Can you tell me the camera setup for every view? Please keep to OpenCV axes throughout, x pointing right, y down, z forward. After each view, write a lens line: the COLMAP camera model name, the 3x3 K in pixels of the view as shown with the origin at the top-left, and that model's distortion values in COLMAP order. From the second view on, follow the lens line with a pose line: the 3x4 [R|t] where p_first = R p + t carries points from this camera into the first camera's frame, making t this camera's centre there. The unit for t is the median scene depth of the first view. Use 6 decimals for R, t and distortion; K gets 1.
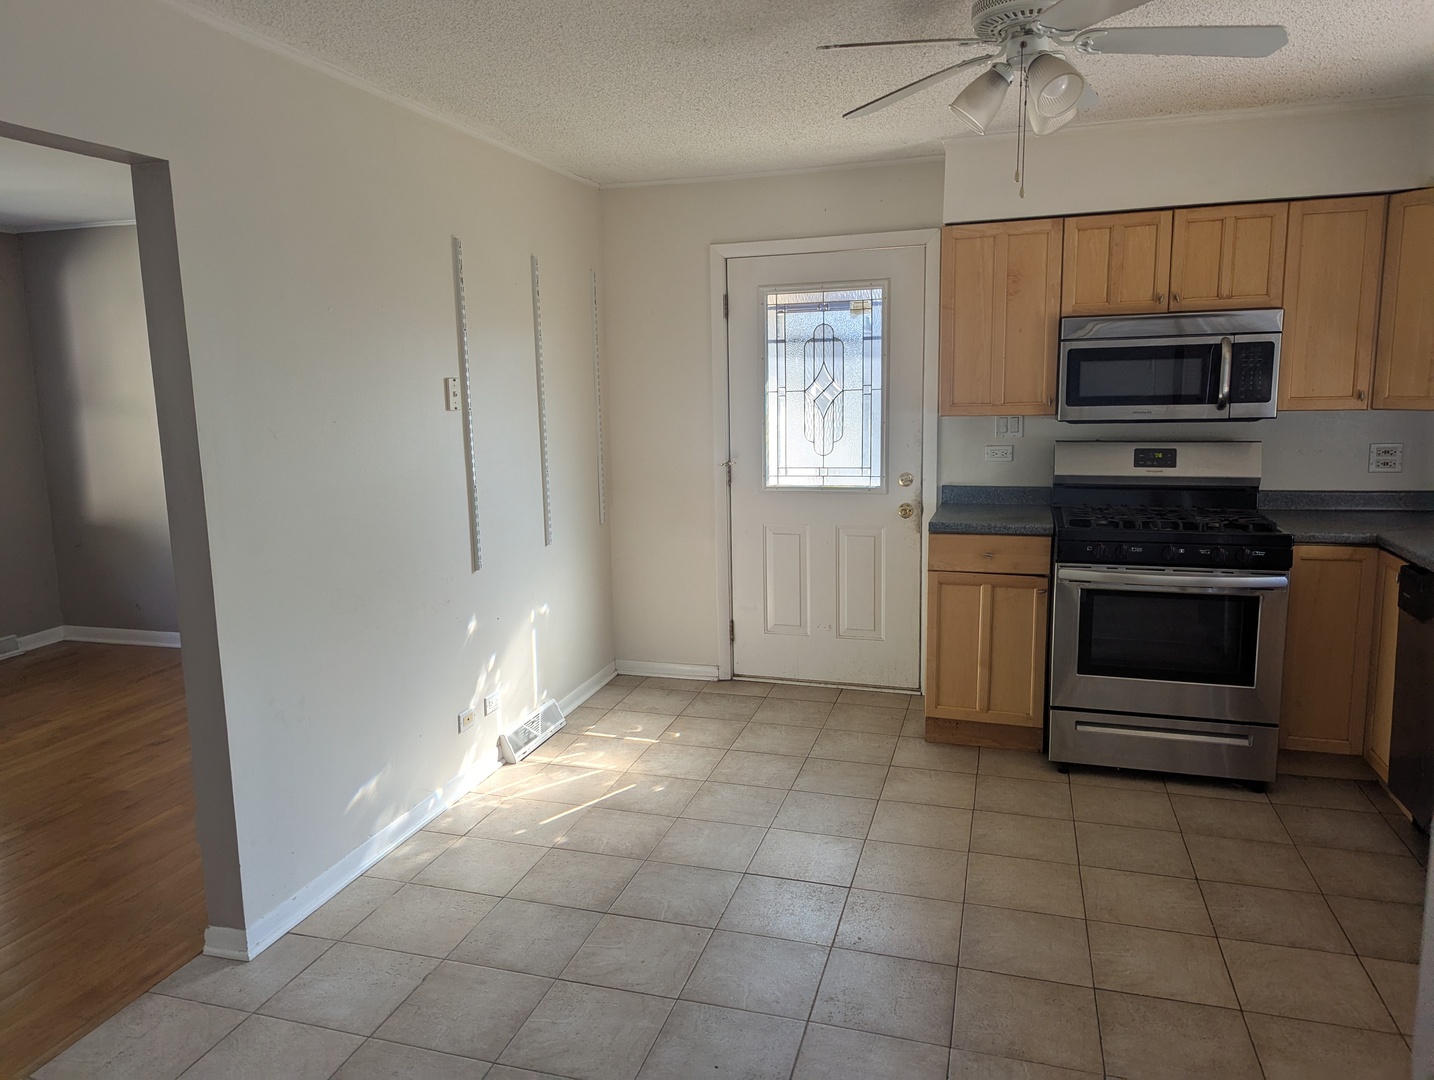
lens RADIAL K [[1012.1, 0, 692.8], [0, 1012.1, 530.4], [0, 0, 1]] dist [0.071863, -0.063323]
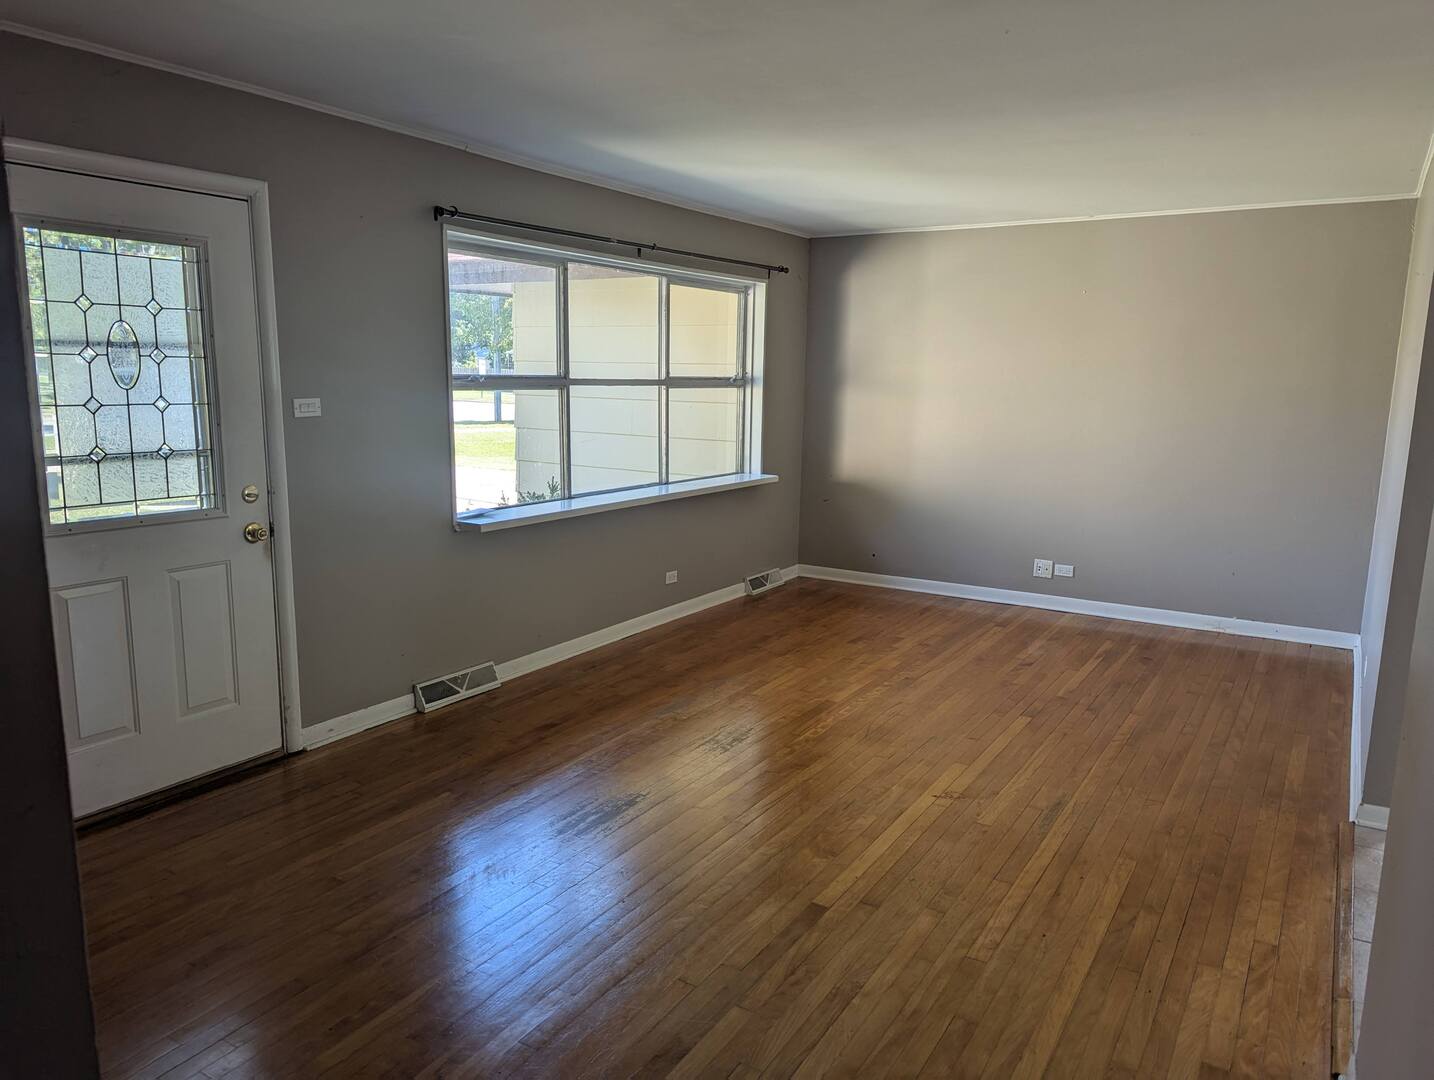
lens RADIAL K [[1012.1, 0, 711.2], [0, 1012.1, 539.7], [0, 0, 1]] dist [0.071863, -0.063323]
pose [[0.965630, 0.077958, -0.247954, -0.681372], [-0.073020, 0.996907, 0.029067, 0.059590], [0.249453, -0.009962, 0.968336, -0.298845]]
